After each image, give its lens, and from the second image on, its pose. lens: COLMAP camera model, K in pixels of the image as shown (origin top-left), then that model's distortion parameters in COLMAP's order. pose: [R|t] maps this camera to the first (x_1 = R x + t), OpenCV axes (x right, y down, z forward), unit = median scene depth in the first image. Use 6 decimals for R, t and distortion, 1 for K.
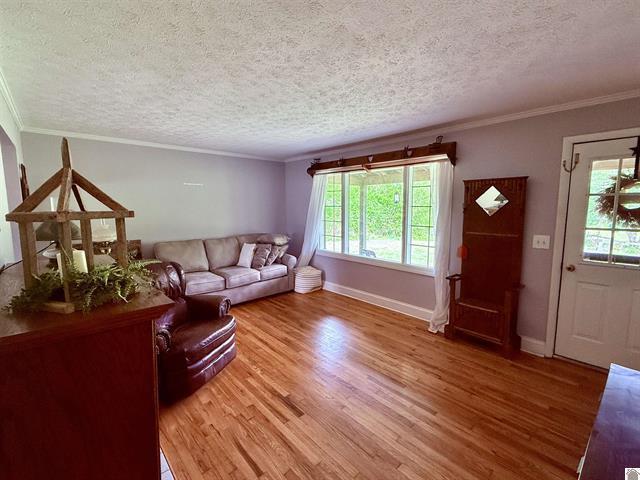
lens RADIAL K [[289.1, 0, 320.0], [0, 289.1, 240.0], [0, 0, 1]] dist [0.000118, -0.000415]
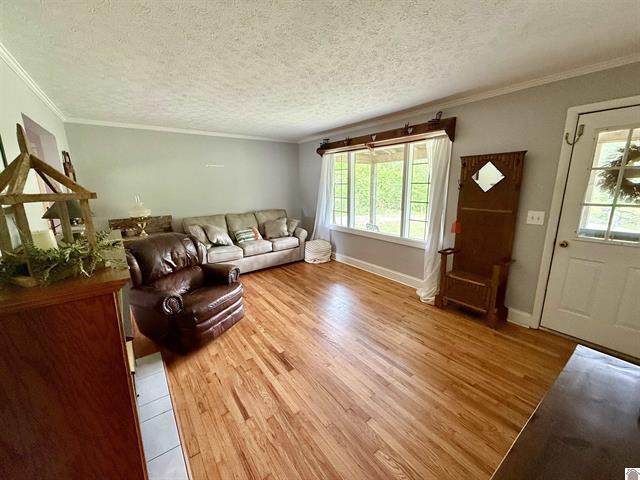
lens RADIAL K [[253.8, 0, 320.0], [0, 253.8, 240.0], [0, 0, 1]] dist [0.000124, -0.000103]
pose [[0.995308, 0.008463, -0.096387, 0.107071], [0.001388, 0.994816, 0.101684, -0.007580], [0.096748, -0.101341, 0.990136, 0.048303]]
